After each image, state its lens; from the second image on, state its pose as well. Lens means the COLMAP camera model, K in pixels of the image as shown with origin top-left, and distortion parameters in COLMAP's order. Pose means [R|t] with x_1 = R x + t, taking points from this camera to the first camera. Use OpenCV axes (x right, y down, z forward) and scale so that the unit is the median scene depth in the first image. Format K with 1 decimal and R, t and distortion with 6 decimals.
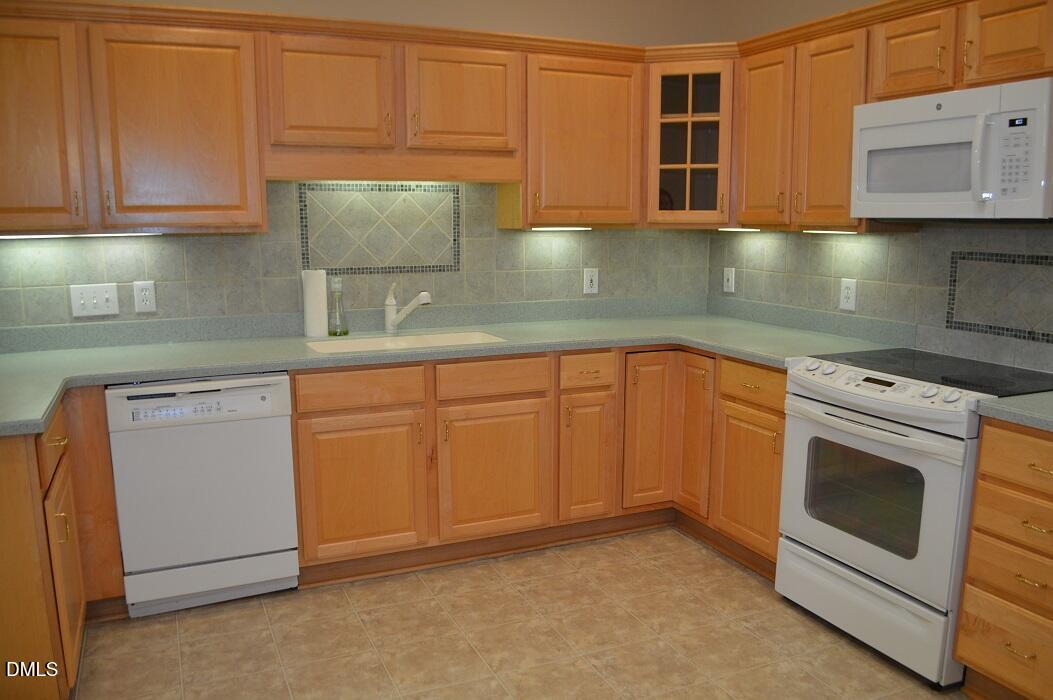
lens RADIAL K [[842.9, 0, 527.8], [0, 842.9, 365.3], [0, 0, 1]] dist [-0.071503, -0.002788]
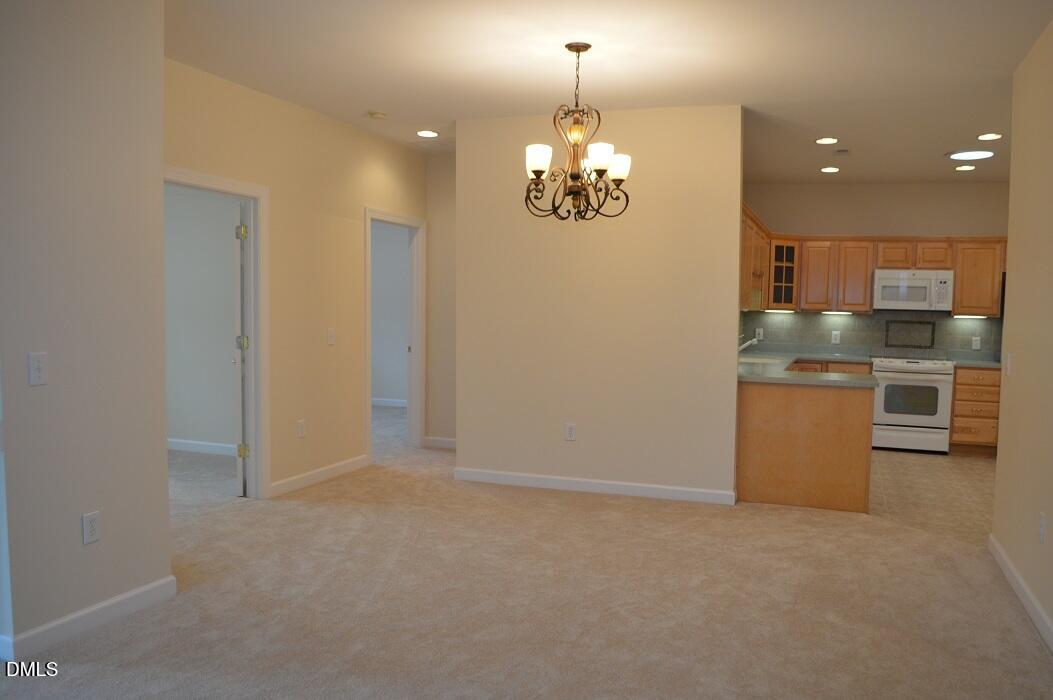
lens RADIAL K [[842.9, 0, 544.1], [0, 842.9, 368.7], [0, 0, 1]] dist [-0.071503, -0.002788]
pose [[0.695441, -0.042014, 0.717354, -2.471731], [0.101082, 0.994083, -0.039773, 0.025187], [-0.711438, 0.100171, 0.695572, -0.153498]]
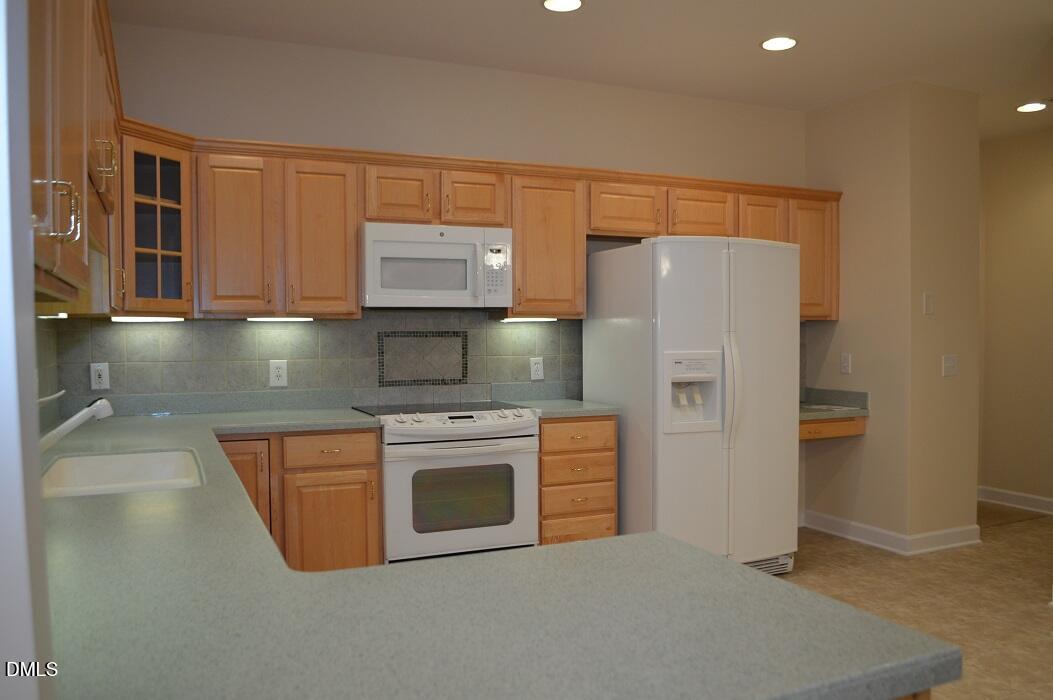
lens RADIAL K [[842.9, 0, 530.7], [0, 842.9, 360.3], [0, 0, 1]] dist [-0.071503, -0.002788]
pose [[0.014079, -0.034729, 0.999298, -0.938401], [0.176501, 0.983790, 0.031703, -0.092894], [-0.984200, 0.175931, 0.019980, 0.749394]]
